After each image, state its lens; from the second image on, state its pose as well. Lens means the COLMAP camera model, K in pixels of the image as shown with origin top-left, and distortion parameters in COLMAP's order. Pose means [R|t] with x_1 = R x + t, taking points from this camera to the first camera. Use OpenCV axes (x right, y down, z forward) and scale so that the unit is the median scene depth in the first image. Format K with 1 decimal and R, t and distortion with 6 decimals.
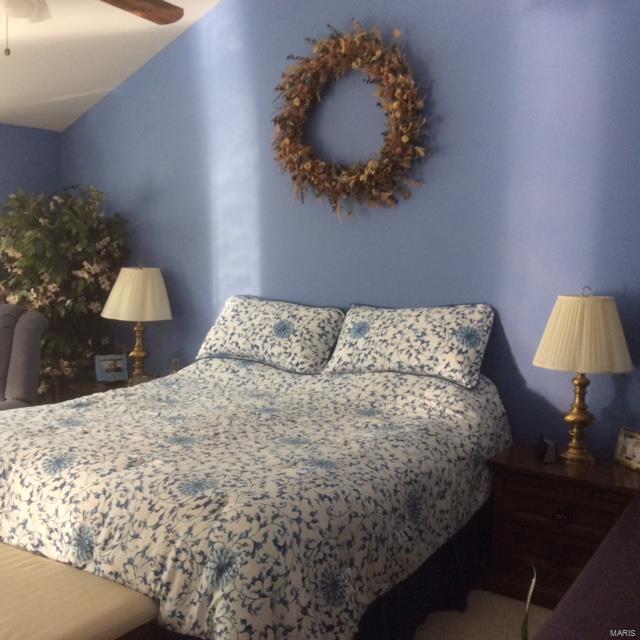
lens RADIAL K [[783.2, 0, 320.0], [0, 783.2, 320.0], [0, 0, 1]] dist [0.212746, -0.529174]
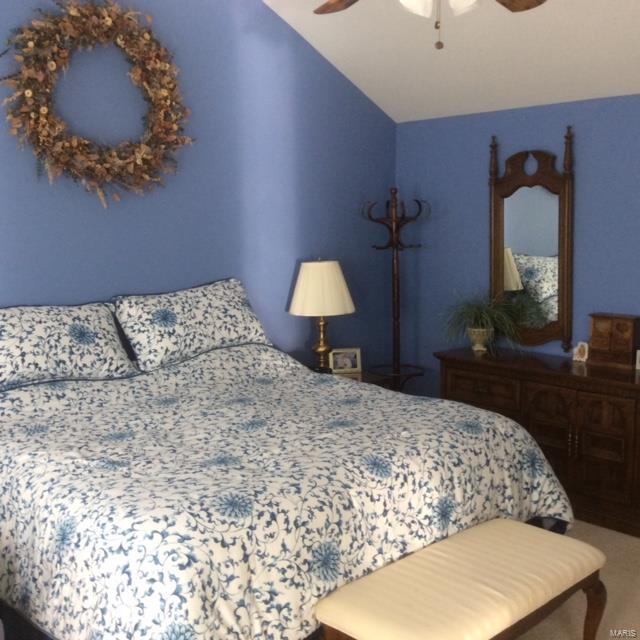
lens RADIAL K [[791.9, 0, 329.6], [0, 791.9, 316.8], [0, 0, 1]] dist [0.185661, -0.472809]
pose [[0.239965, -0.146669, 0.959638, -0.908831], [0.117611, 0.985632, 0.121233, -0.090892], [-0.963631, 0.083772, 0.253767, 0.579152]]
